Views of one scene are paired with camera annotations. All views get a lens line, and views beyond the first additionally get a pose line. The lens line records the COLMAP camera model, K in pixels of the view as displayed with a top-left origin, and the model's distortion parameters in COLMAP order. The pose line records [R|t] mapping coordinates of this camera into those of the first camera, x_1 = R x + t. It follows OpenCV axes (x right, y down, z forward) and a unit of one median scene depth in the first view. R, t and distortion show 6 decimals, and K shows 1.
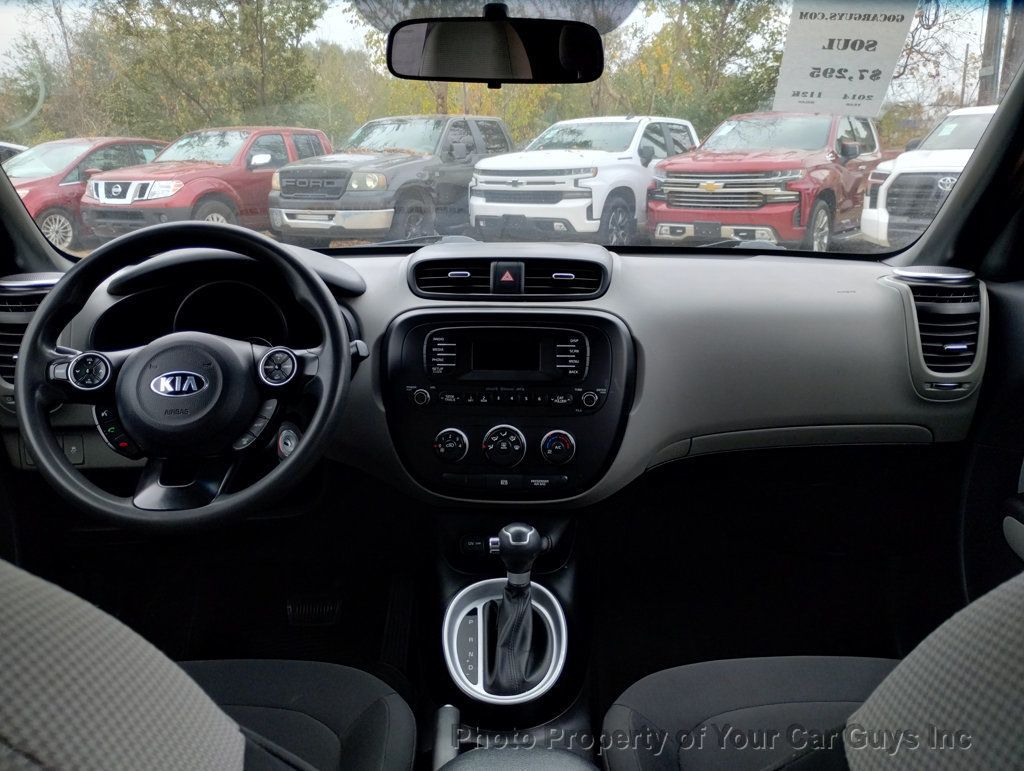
lens RADIAL K [[851.6, 0, 515.1], [0, 851.6, 374.4], [0, 0, 1]] dist [0.068132, -0.100229]
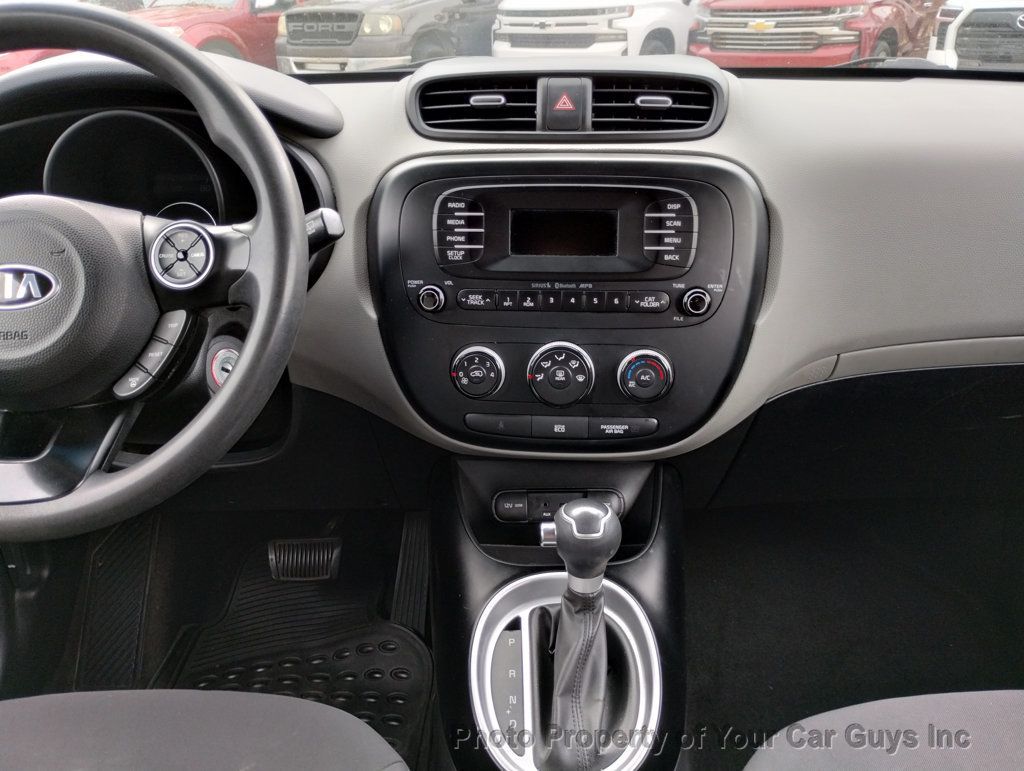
lens RADIAL K [[851.6, 0, 515.1], [0, 851.6, 374.4], [0, 0, 1]] dist [0.068132, -0.100229]
pose [[0.999591, 0.000768, -0.028587, -0.027537], [0.003770, 0.987376, 0.158347, -0.017413], [0.028348, -0.158390, 0.986970, 0.348253]]
